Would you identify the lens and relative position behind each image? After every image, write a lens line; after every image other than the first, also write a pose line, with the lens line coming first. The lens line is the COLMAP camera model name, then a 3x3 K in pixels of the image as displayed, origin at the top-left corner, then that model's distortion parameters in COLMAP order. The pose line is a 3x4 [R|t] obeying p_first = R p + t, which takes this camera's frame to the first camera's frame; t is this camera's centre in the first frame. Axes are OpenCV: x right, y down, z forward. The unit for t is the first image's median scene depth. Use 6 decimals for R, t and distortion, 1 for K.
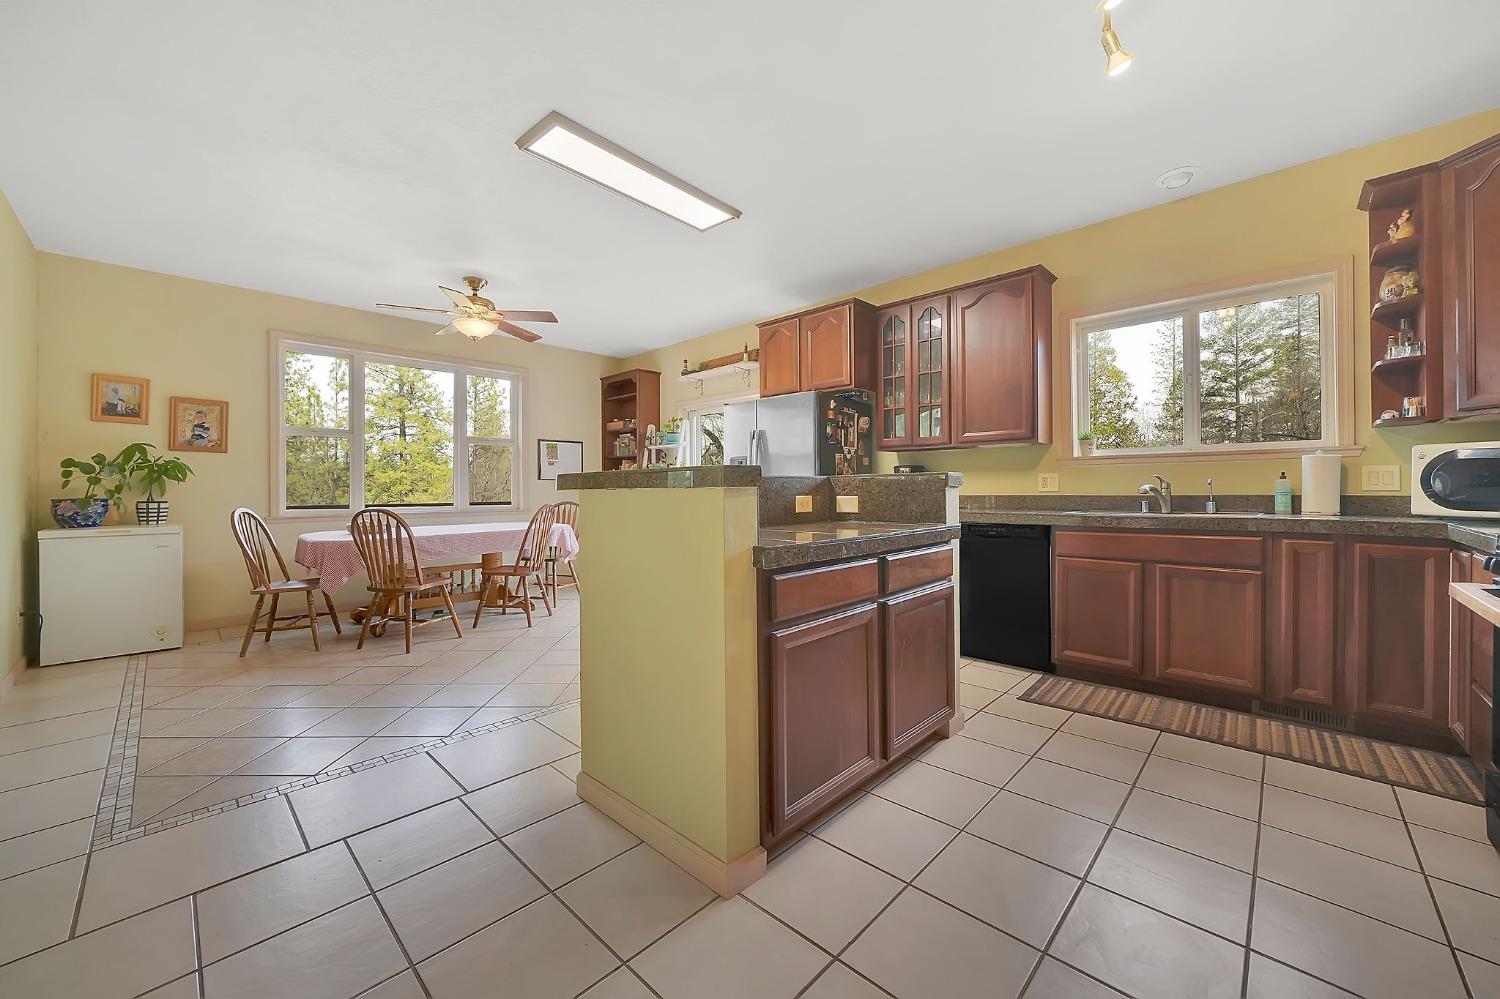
lens RADIAL K [[567.1, 0, 741.5], [0, 567.1, 489.3], [0, 0, 1]] dist [-0.000618, 0.000638]
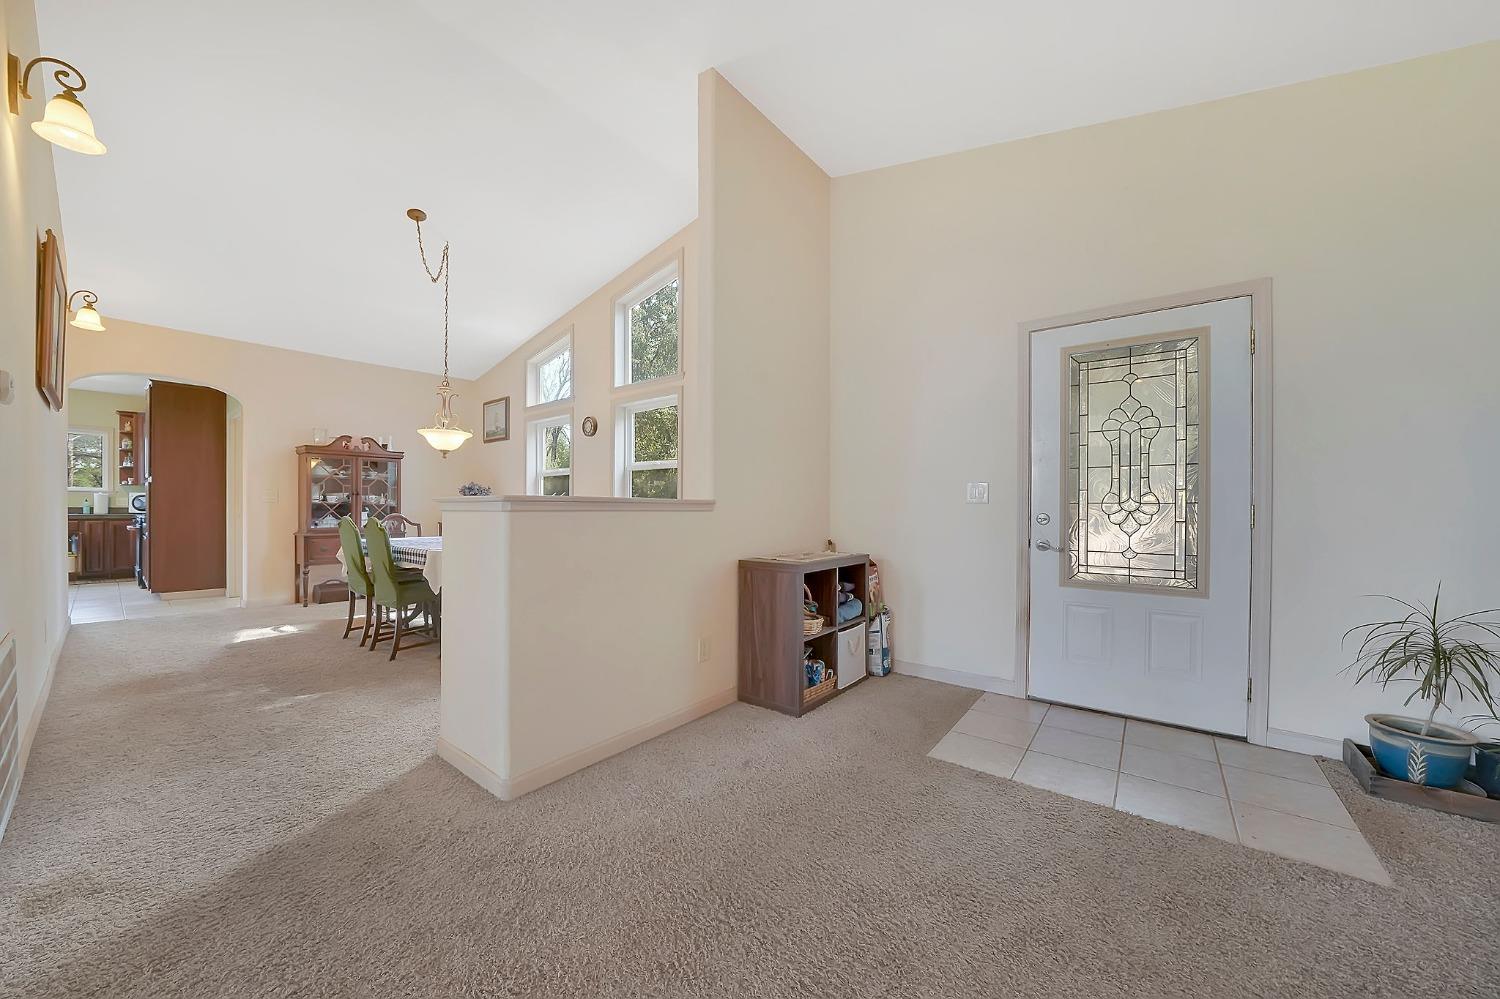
lens RADIAL K [[522.0, 0, 748.3], [0, 522.0, 506.3], [0, 0, 1]] dist [-0.013390, 0.000003]
pose [[-0.095423, 0.008043, 0.995404, -1.929194], [-0.000646, 0.999967, -0.008142, 0.024999], [-0.995437, -0.001420, -0.095415, -2.080513]]
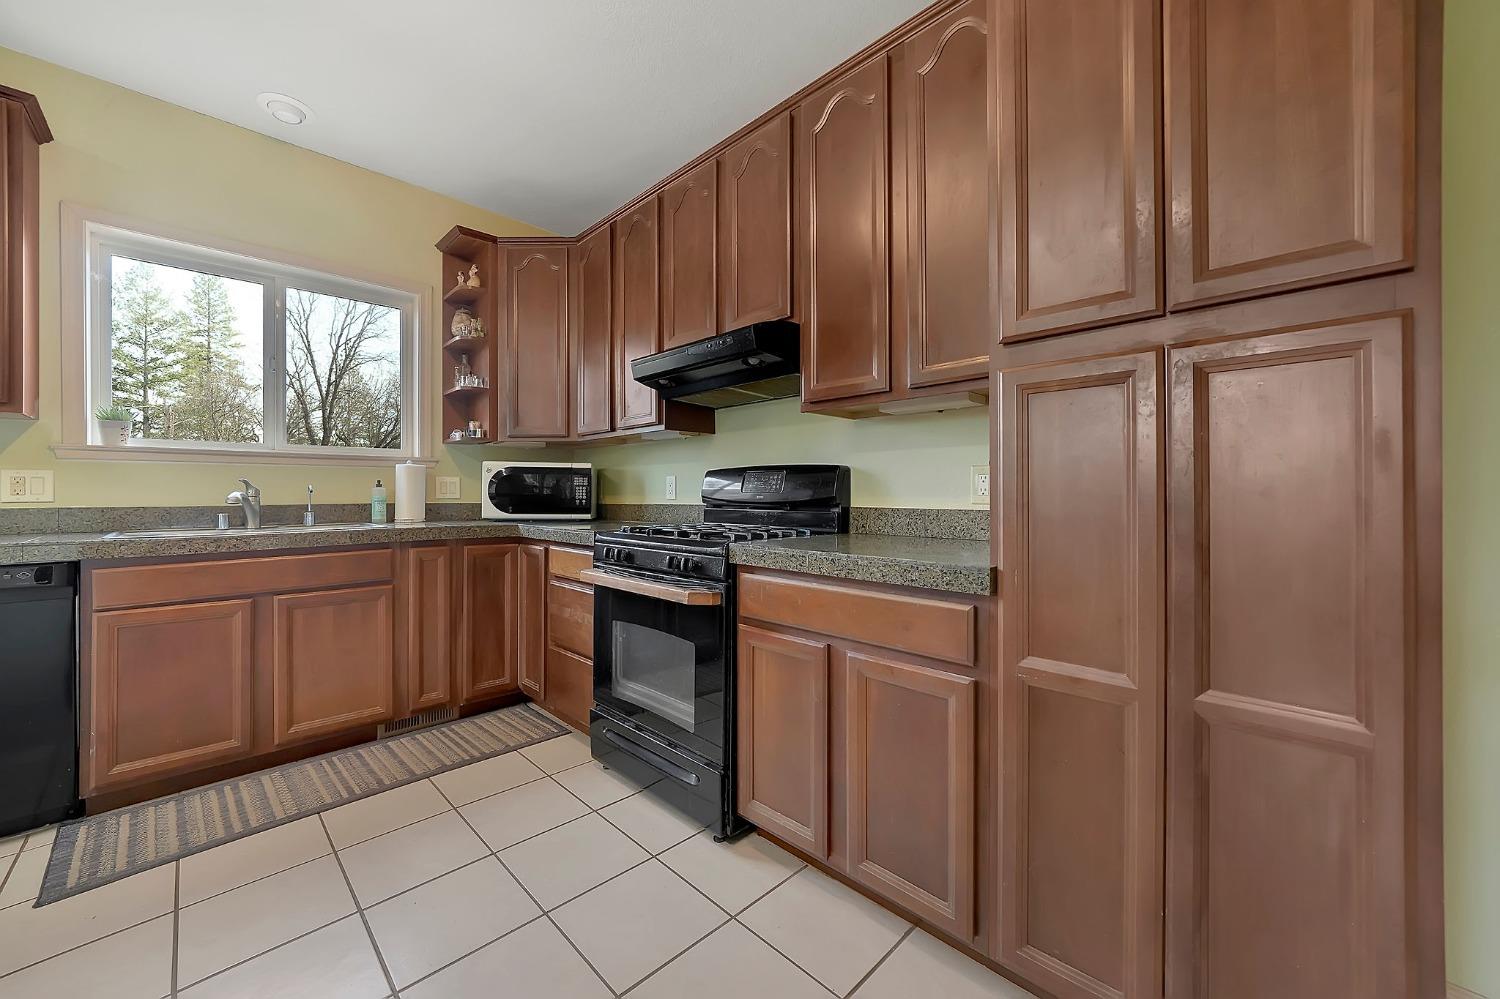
lens RADIAL K [[567.1, 0, 742.3], [0, 567.1, 496.9], [0, 0, 1]] dist [-0.000618, 0.000638]
pose [[0.038799, 0.000241, 0.999247, -0.003607], [-0.000084, 1.000000, -0.000238, -0.001265], [-0.999247, -0.000075, 0.038799, 0.339395]]
